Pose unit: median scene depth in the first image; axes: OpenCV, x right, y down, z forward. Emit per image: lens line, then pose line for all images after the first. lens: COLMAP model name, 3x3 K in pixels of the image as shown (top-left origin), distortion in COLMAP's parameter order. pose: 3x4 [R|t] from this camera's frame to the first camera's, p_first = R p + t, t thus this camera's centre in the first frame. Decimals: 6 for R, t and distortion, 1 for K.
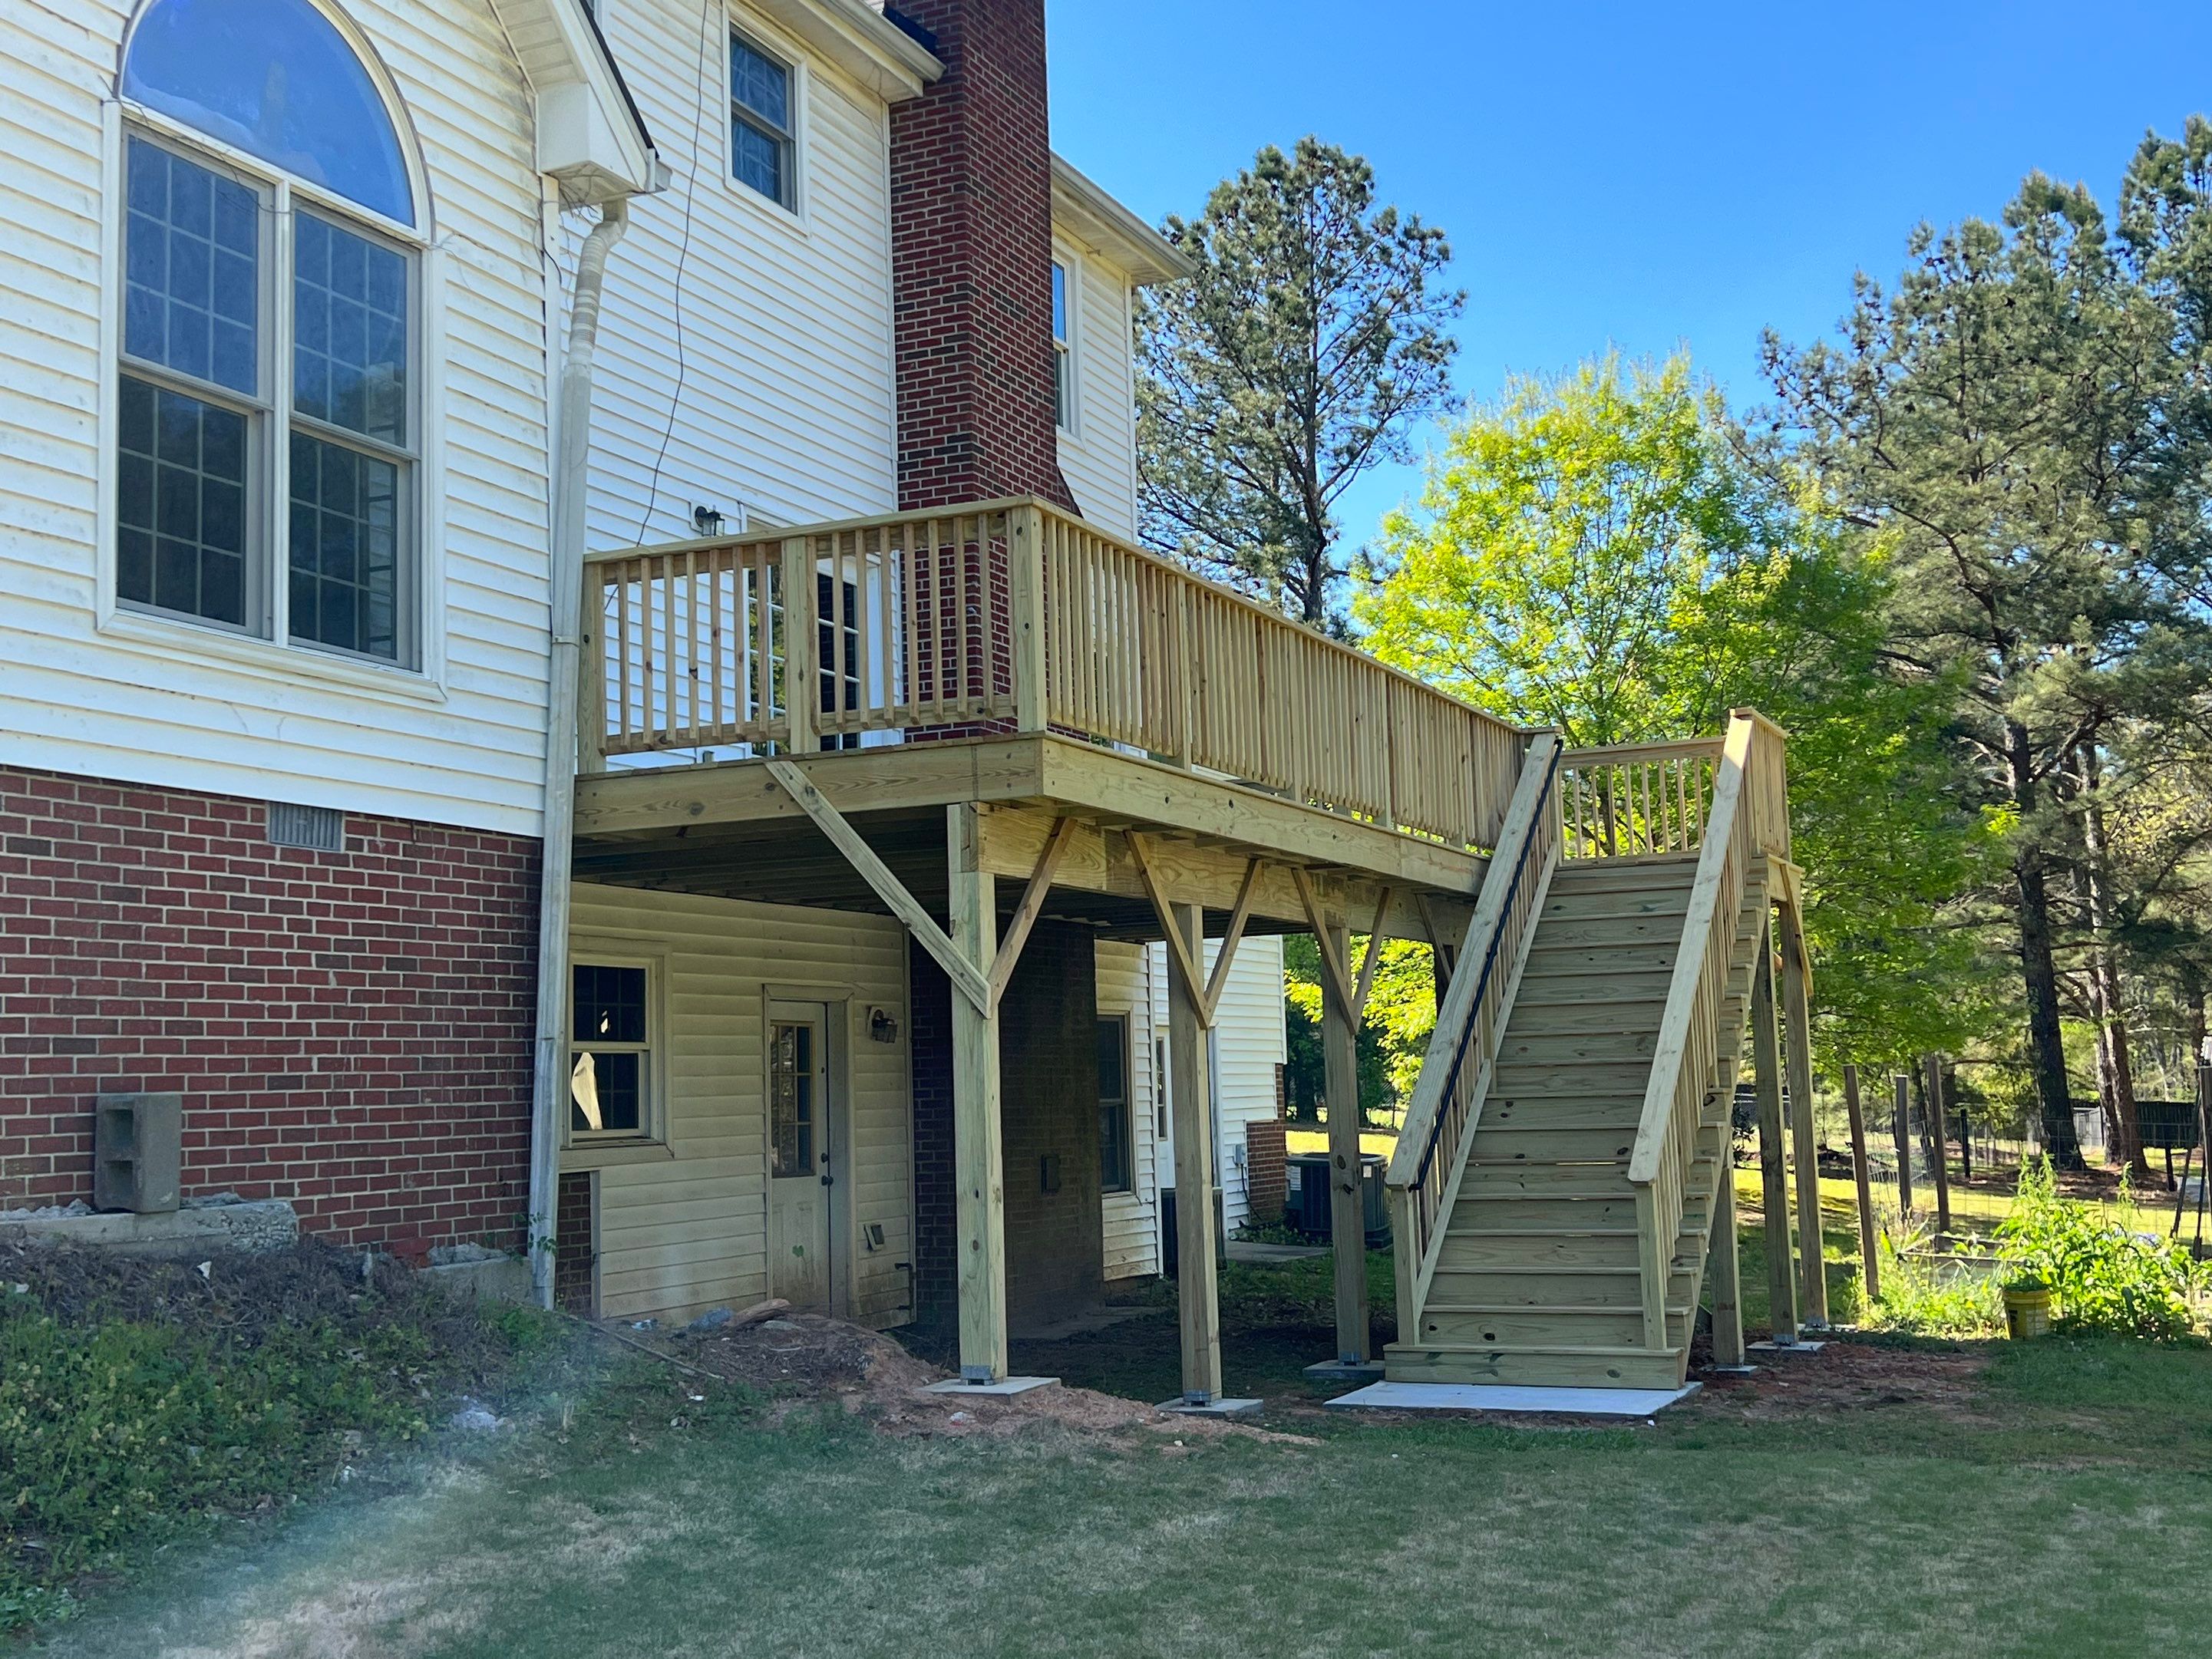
lens RADIAL K [[2481.7, 0, 1106.0], [0, 2481.7, 829.5], [0, 0, 1]] dist [0.150856, -0.341224]
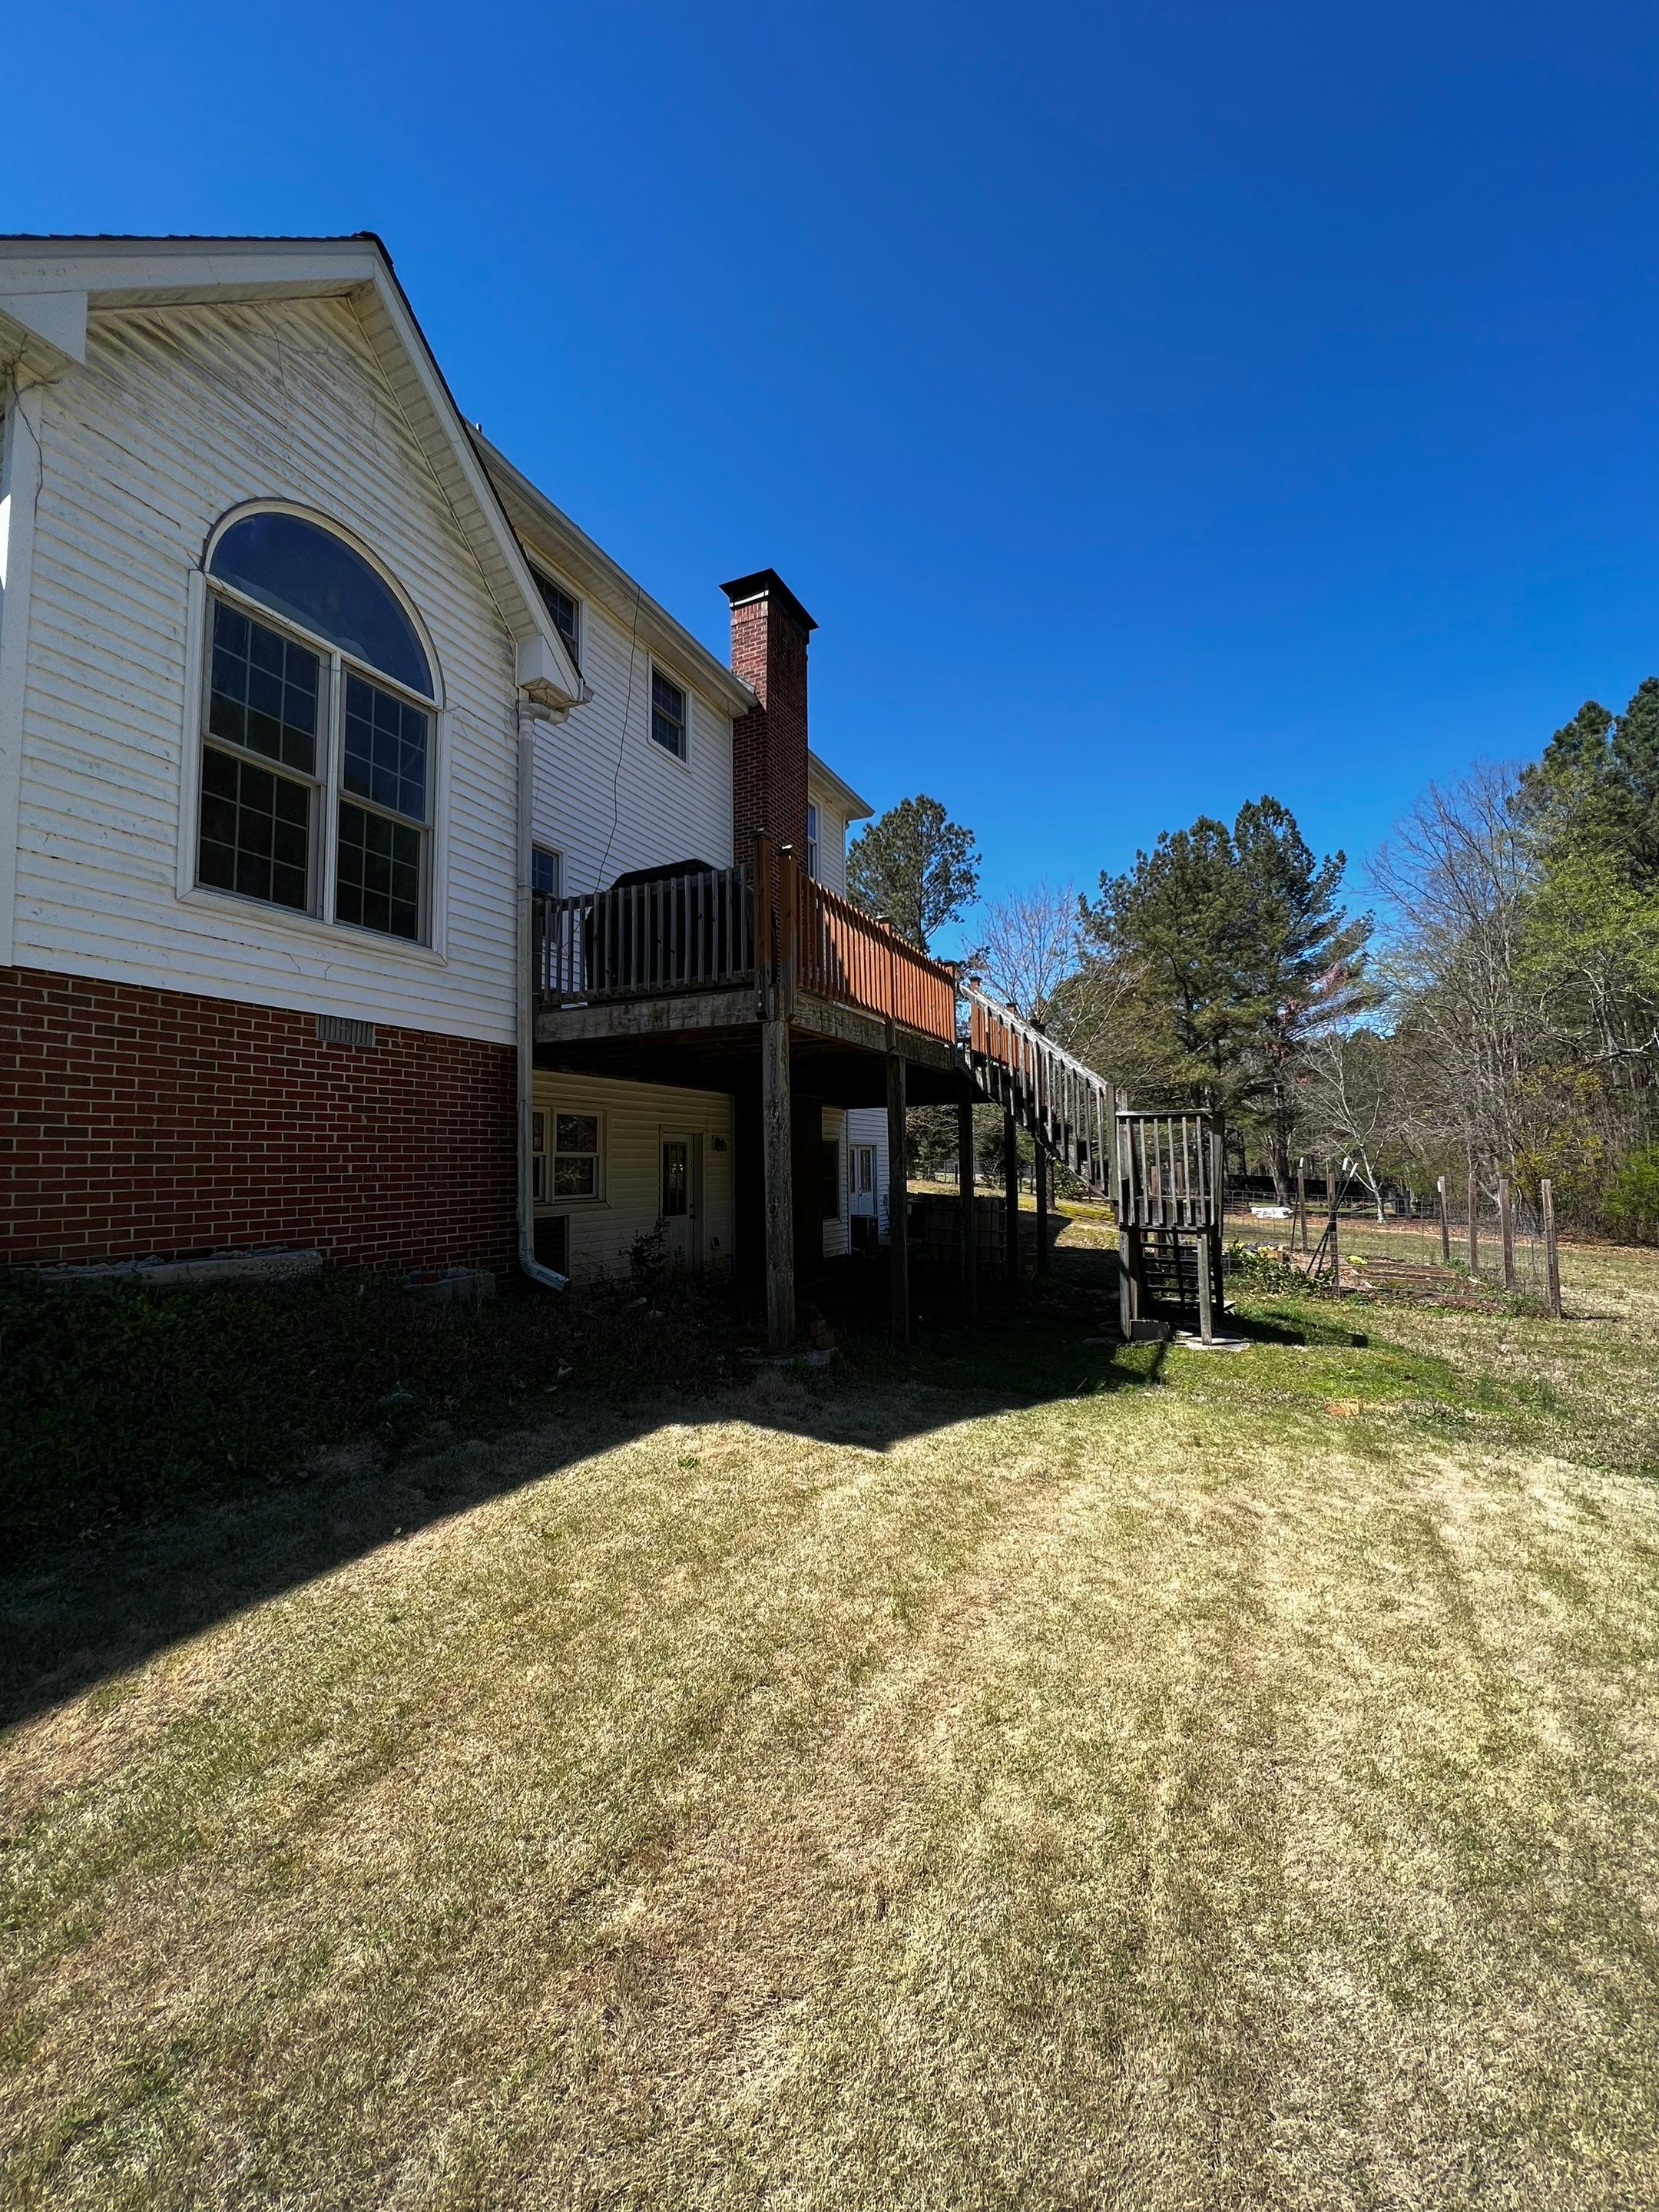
lens RADIAL K [[886.4, 0, 829.5], [0, 886.4, 1106.0], [0, 0, 1]] dist [0.000430, 0.000109]
pose [[0.999768, 0.018156, -0.011581, 0.020123], [-0.017651, 0.998951, 0.042258, 0.018657], [0.012336, -0.042044, 0.999040, 0.389541]]
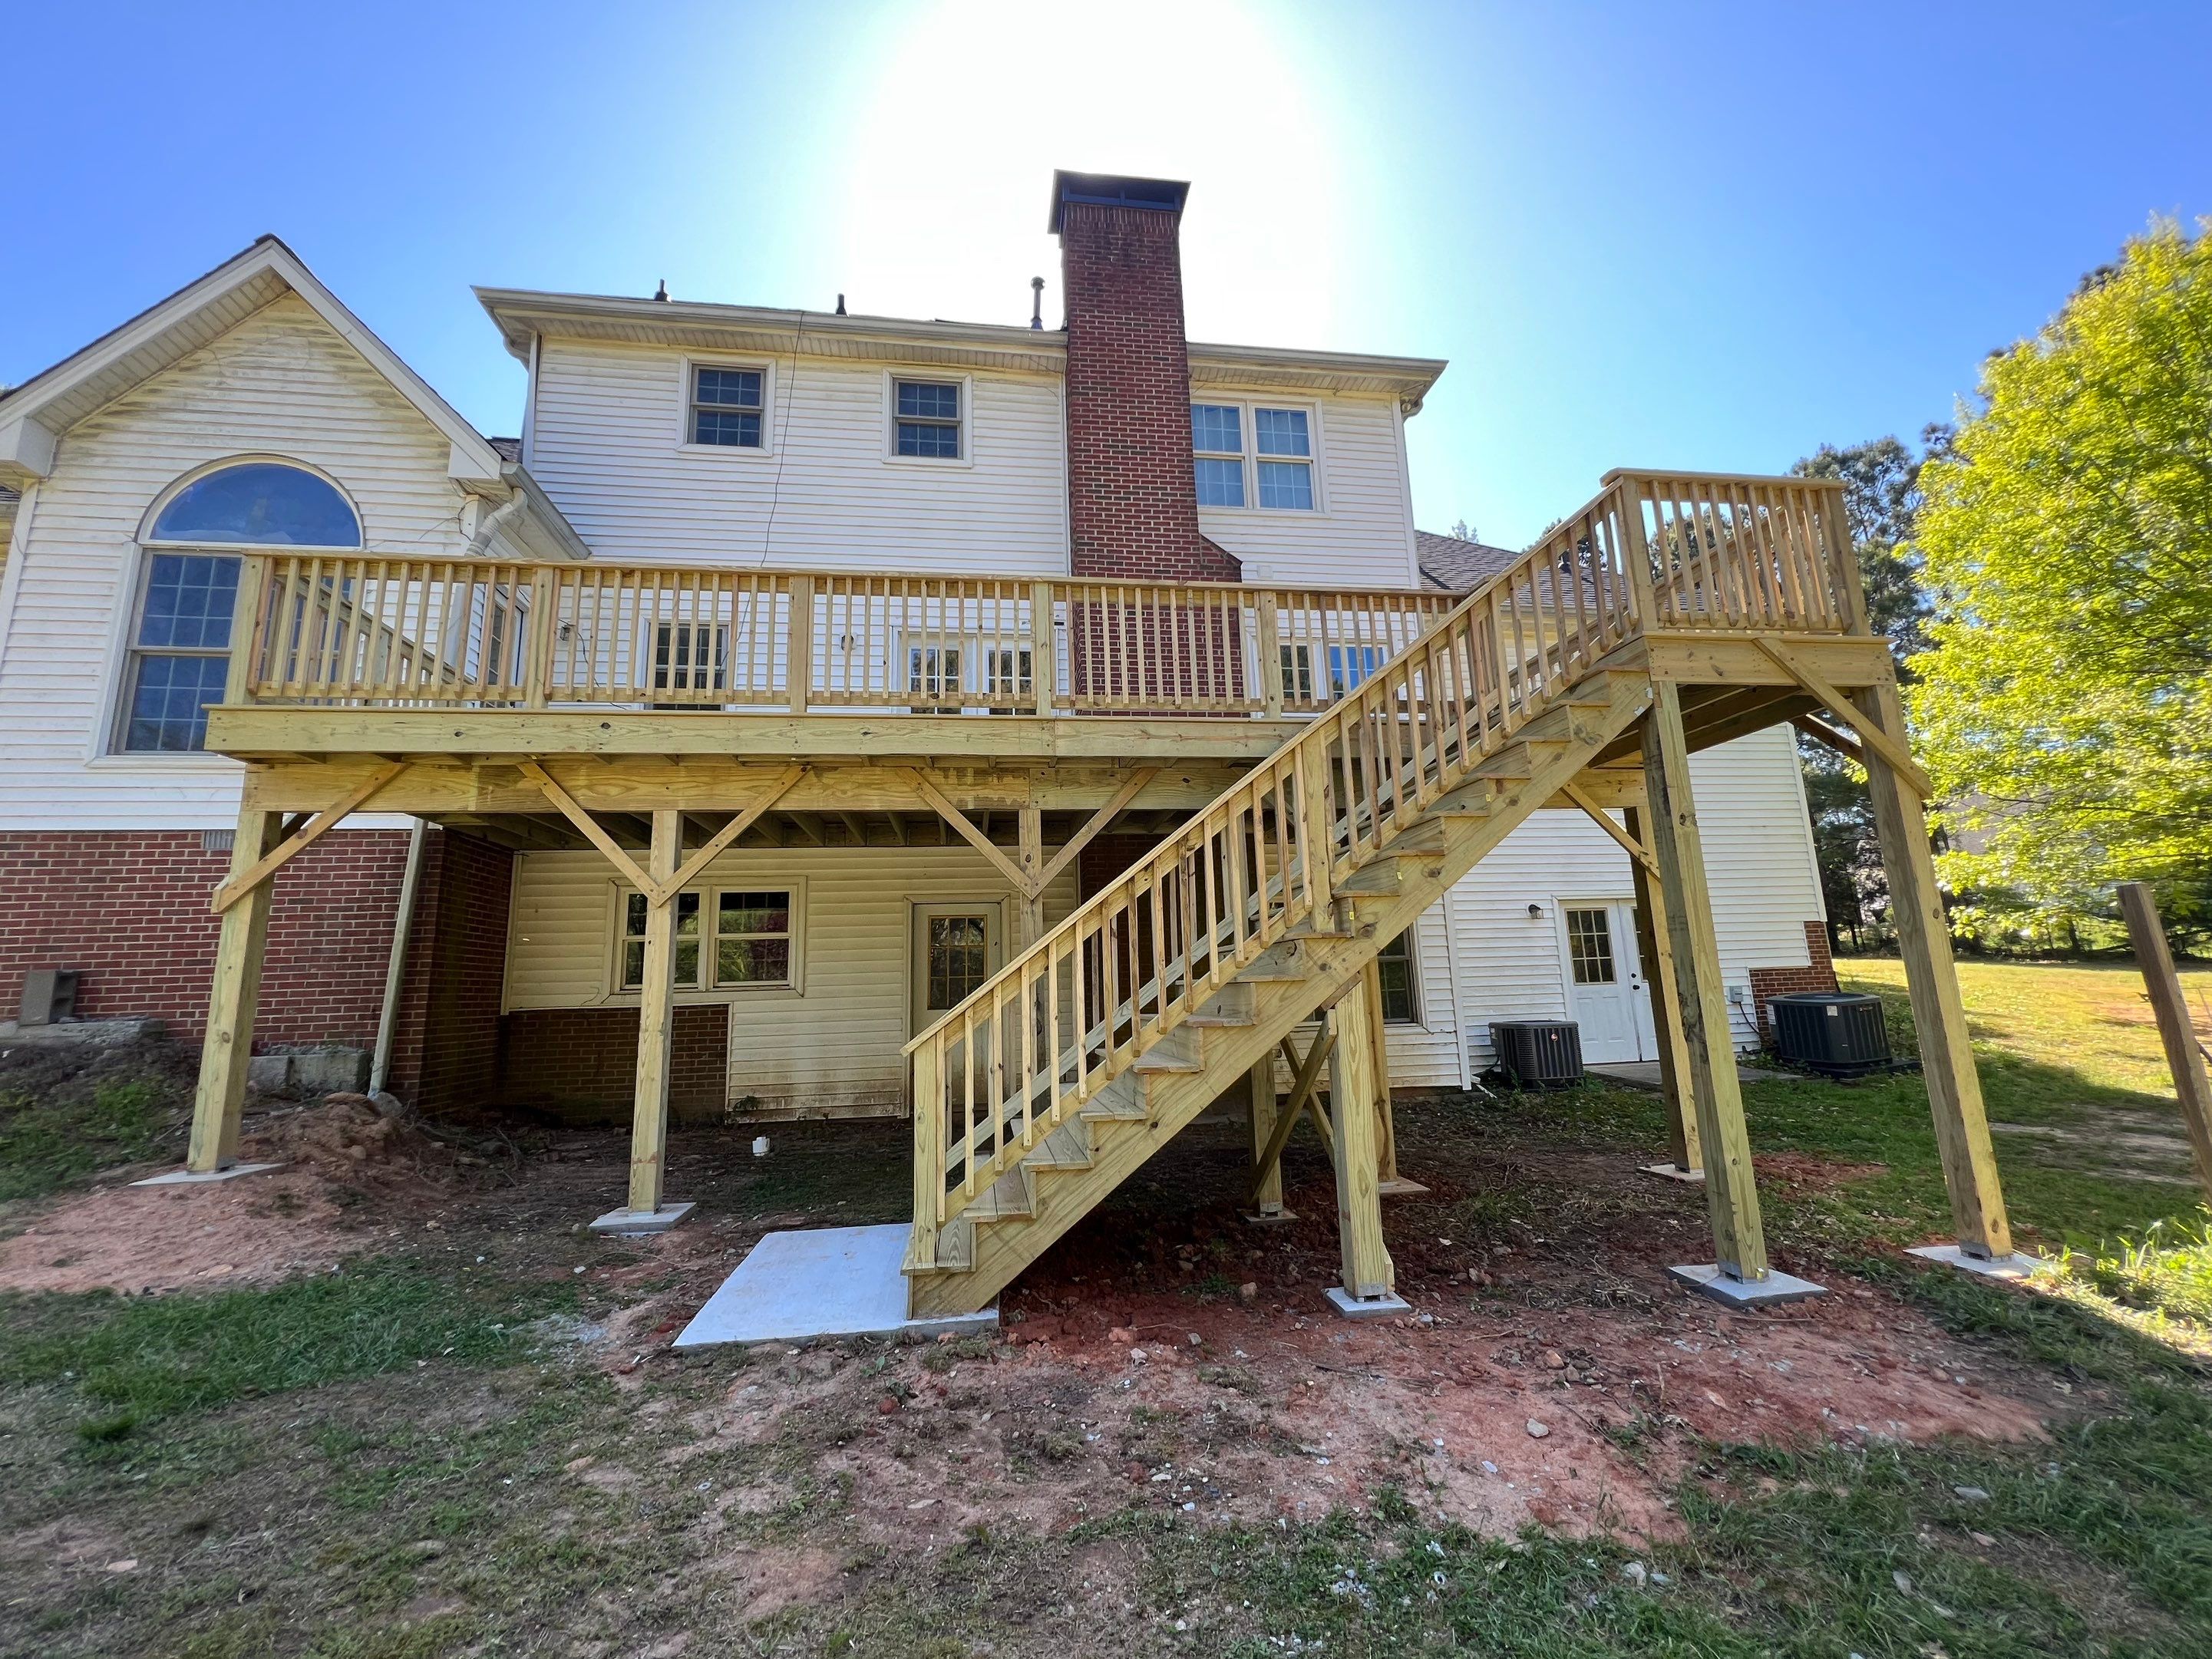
lens RADIAL K [[887.0, 0, 1106.0], [0, 887.0, 829.5], [0, 0, 1]] dist [-0.001891, -0.000328]
pose [[0.537377, -0.135981, -0.832307, 0.677833], [0.107183, 0.989924, -0.092530, 0.135025], [0.836503, -0.039486, 0.546538, 1.188527]]
